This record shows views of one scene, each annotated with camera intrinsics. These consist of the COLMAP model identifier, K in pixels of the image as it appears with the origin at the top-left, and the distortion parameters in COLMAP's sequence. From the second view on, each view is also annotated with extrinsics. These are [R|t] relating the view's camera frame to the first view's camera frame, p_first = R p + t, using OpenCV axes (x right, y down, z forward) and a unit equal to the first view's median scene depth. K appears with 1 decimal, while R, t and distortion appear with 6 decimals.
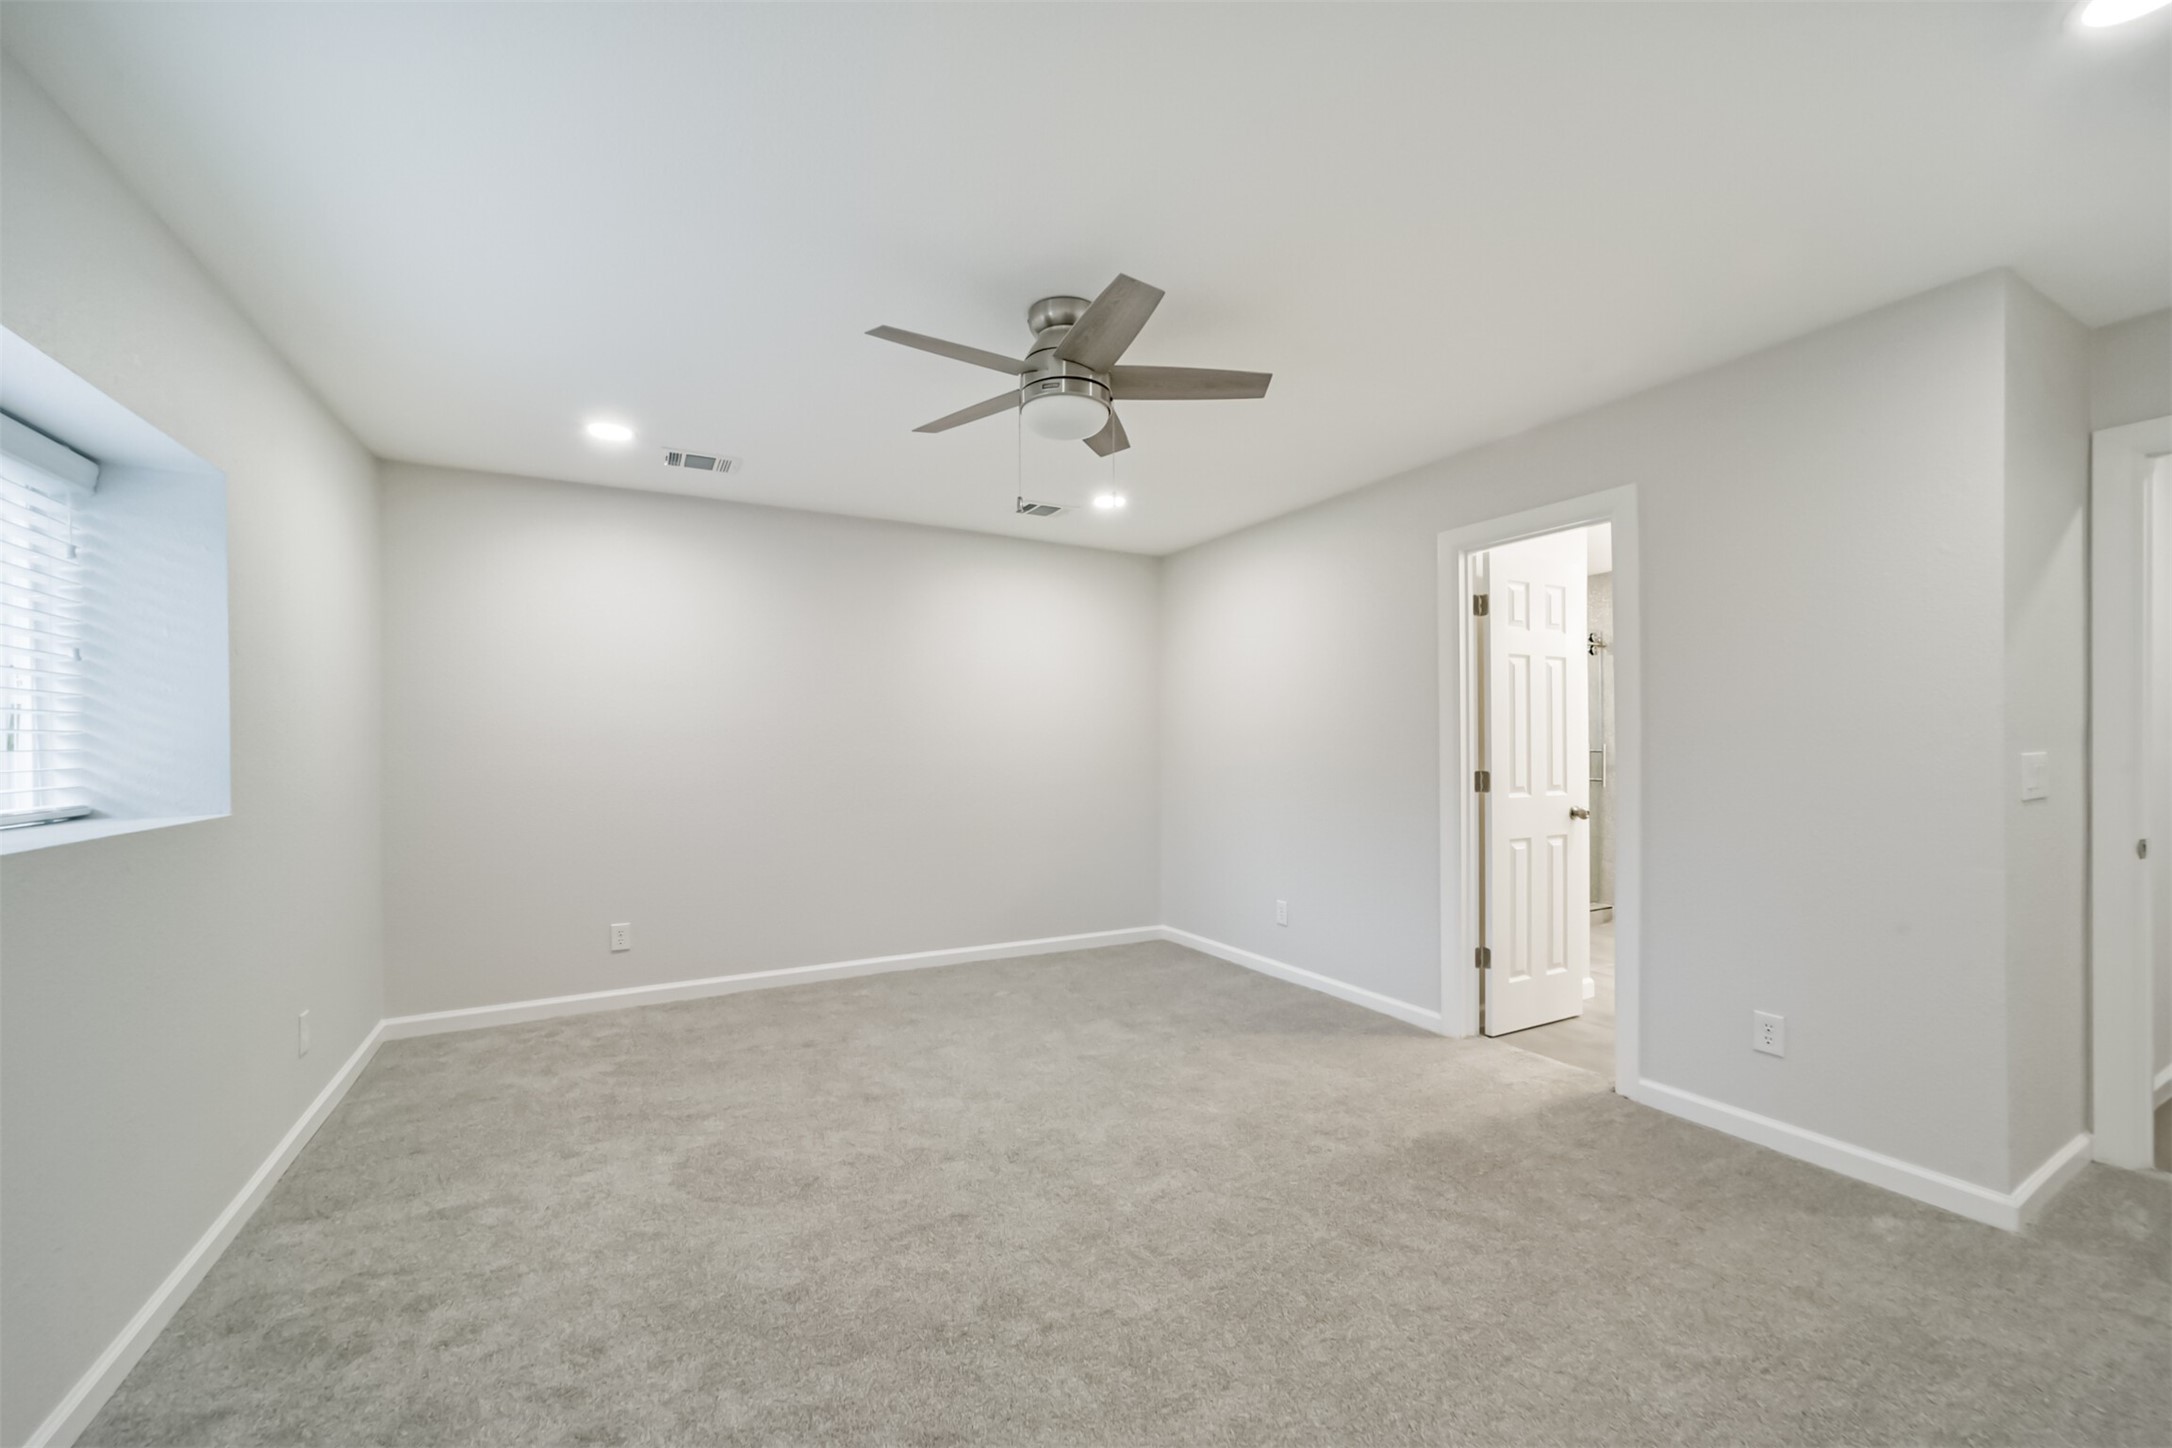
lens RADIAL K [[837.7, 0, 1081.8], [0, 837.7, 743.3], [0, 0, 1]] dist [-0.018604, 0.009249]
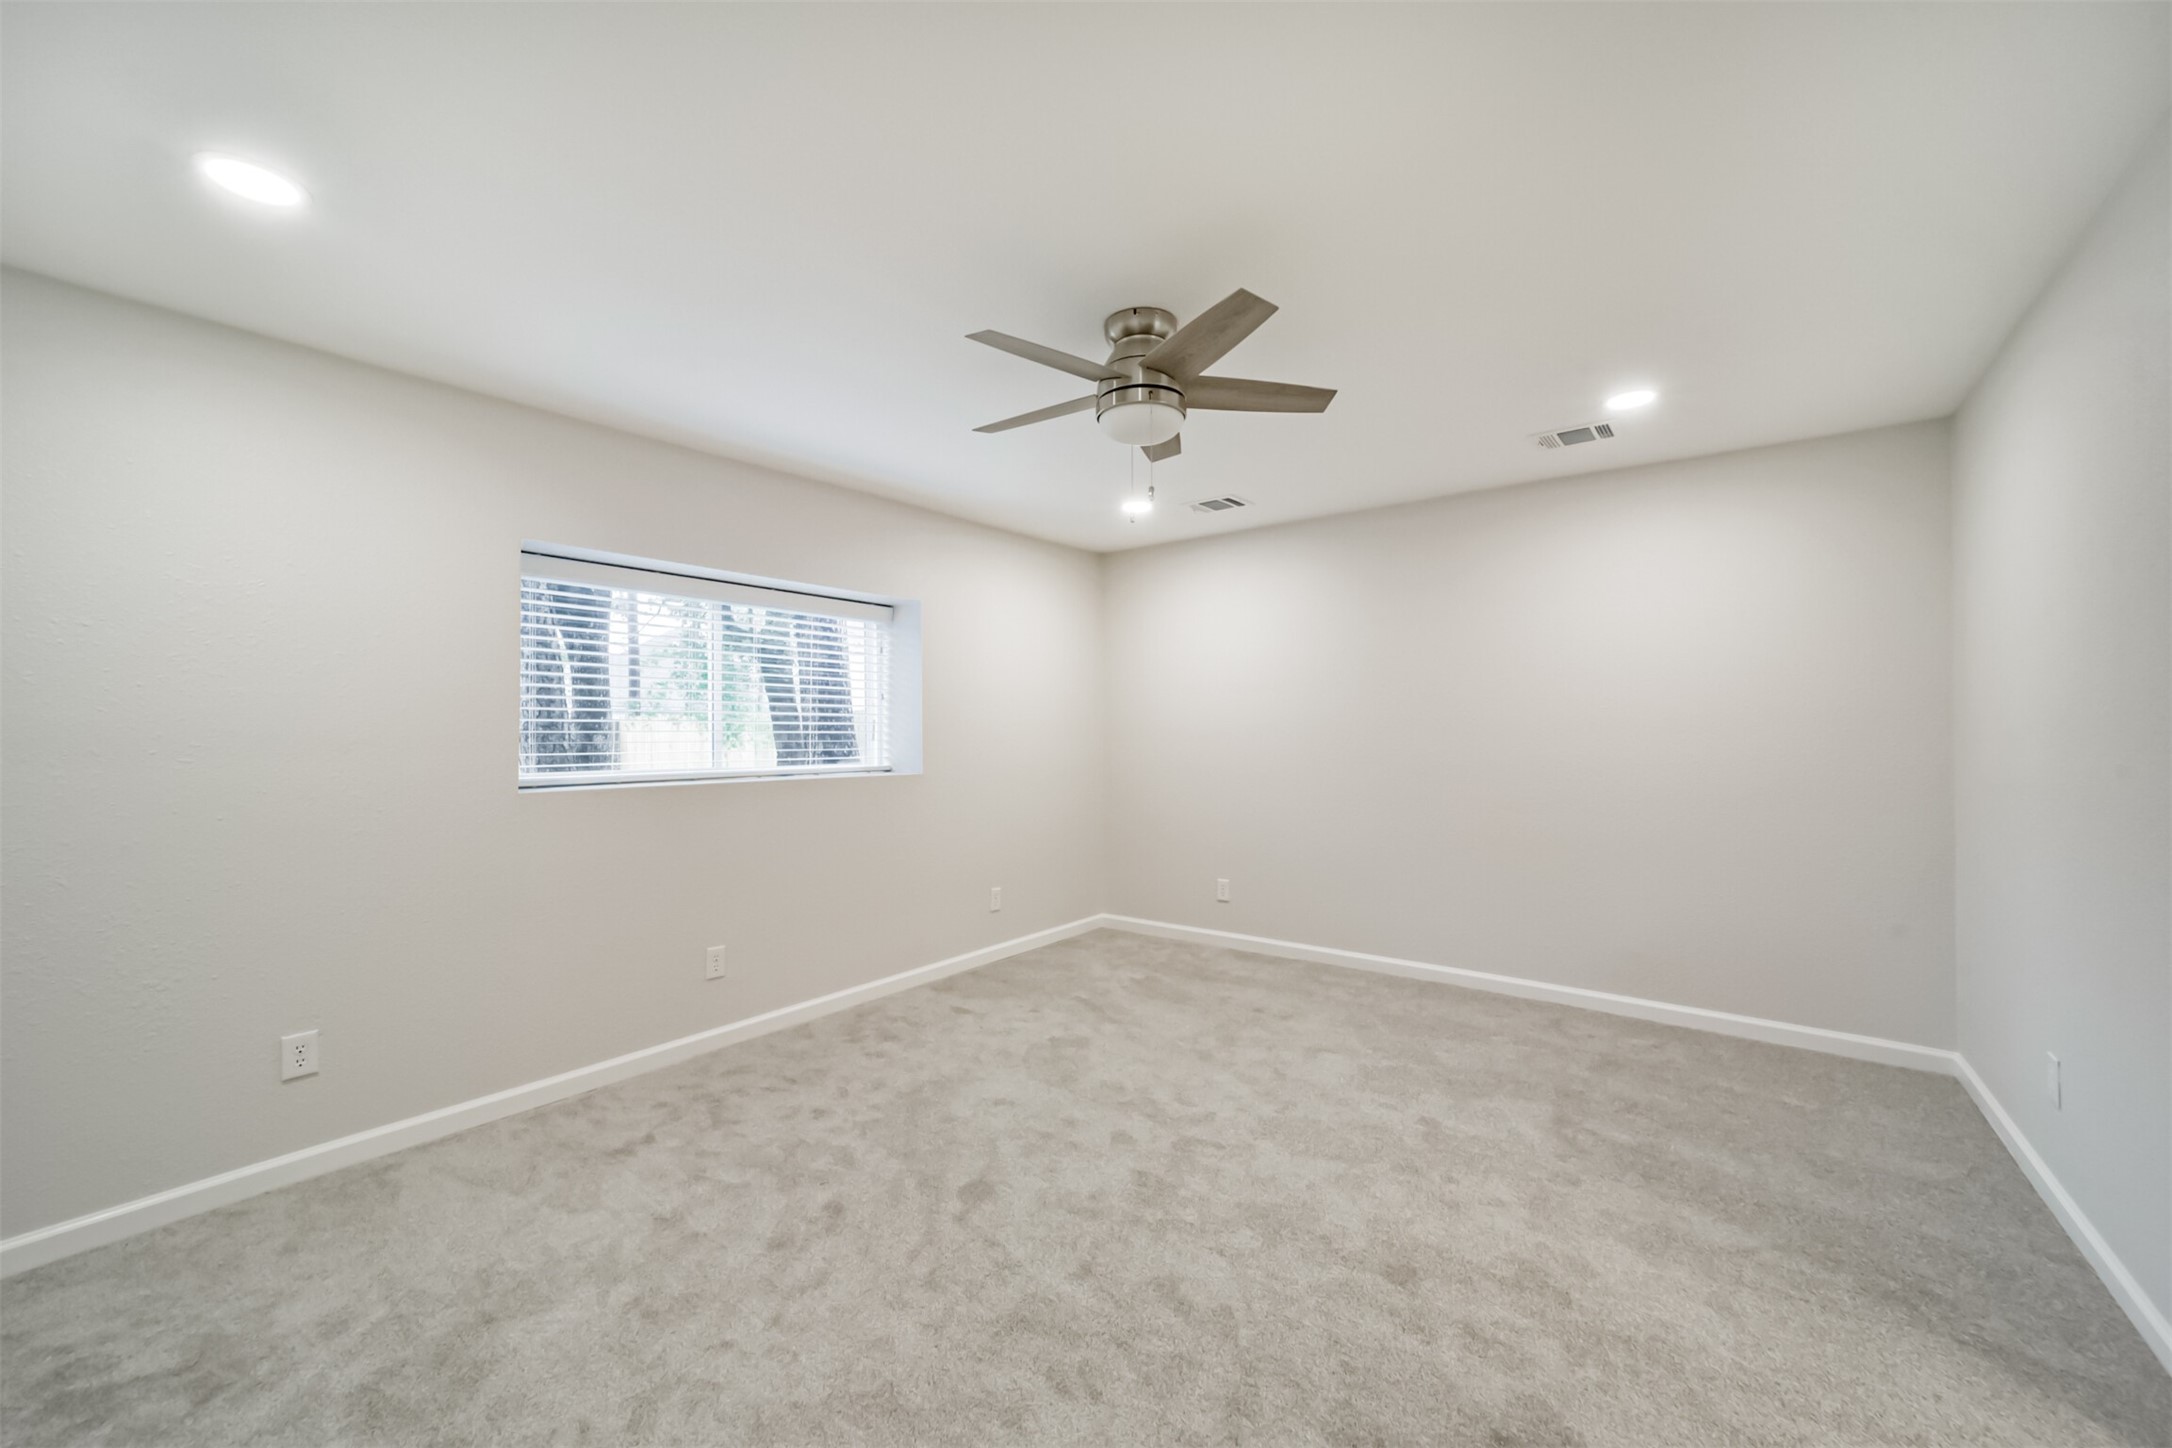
lens RADIAL K [[837.7, 0, 1081.8], [0, 837.7, 743.3], [0, 0, 1]] dist [-0.018604, 0.009249]
pose [[0.389333, 0.007327, -0.921068, 0.721699], [0.004828, 0.999938, 0.009995, -0.001926], [0.921084, -0.008338, 0.389274, 0.440216]]
